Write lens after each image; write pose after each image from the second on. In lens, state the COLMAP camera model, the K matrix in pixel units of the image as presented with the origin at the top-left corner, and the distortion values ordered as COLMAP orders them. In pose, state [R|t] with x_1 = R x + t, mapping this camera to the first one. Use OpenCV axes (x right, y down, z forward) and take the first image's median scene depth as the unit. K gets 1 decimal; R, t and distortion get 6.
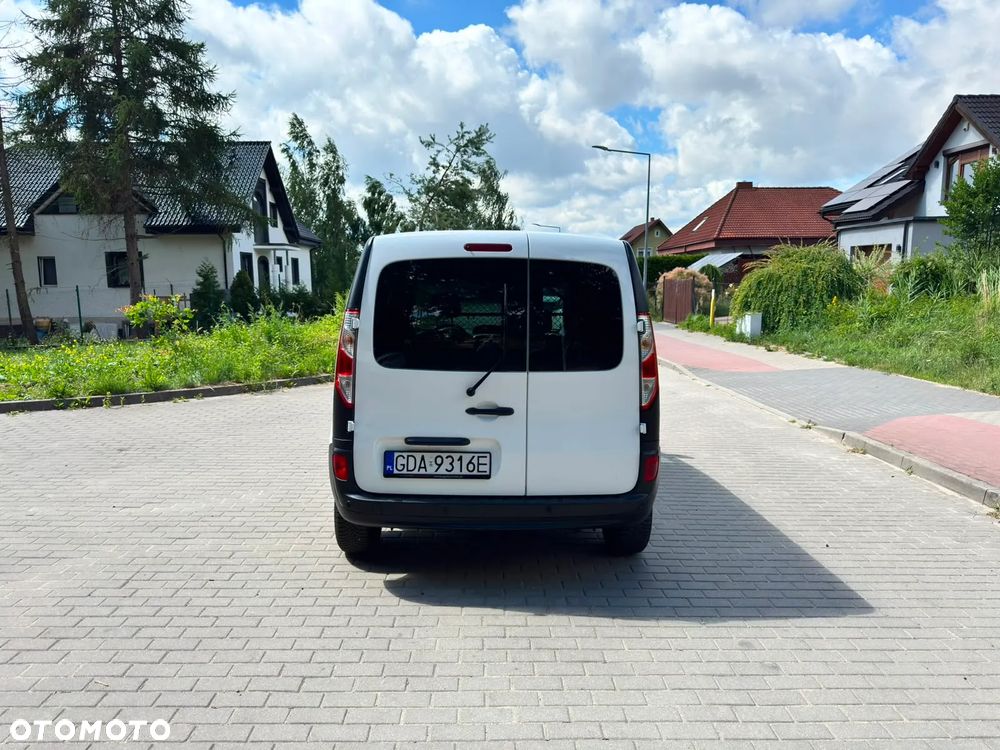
lens RADIAL K [[719.1, 0, 506.6], [0, 719.1, 362.9], [0, 0, 1]] dist [0.053011, -0.004297]
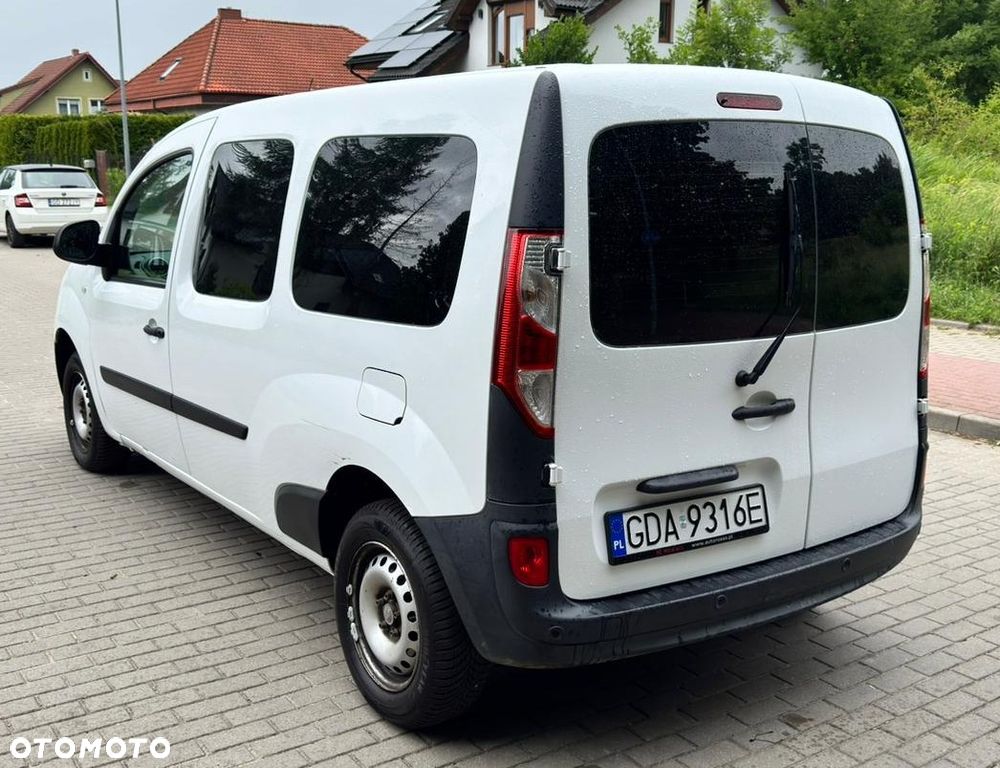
lens RADIAL K [[1083.0, 0, 502.8], [0, 1083.0, 382.9], [0, 0, 1]] dist [0.114736, -0.010488]
pose [[0.842681, -0.106639, 0.527747, -0.604314], [0.056617, 0.992306, 0.110107, -0.053399], [-0.535428, -0.062906, 0.842235, 0.403359]]
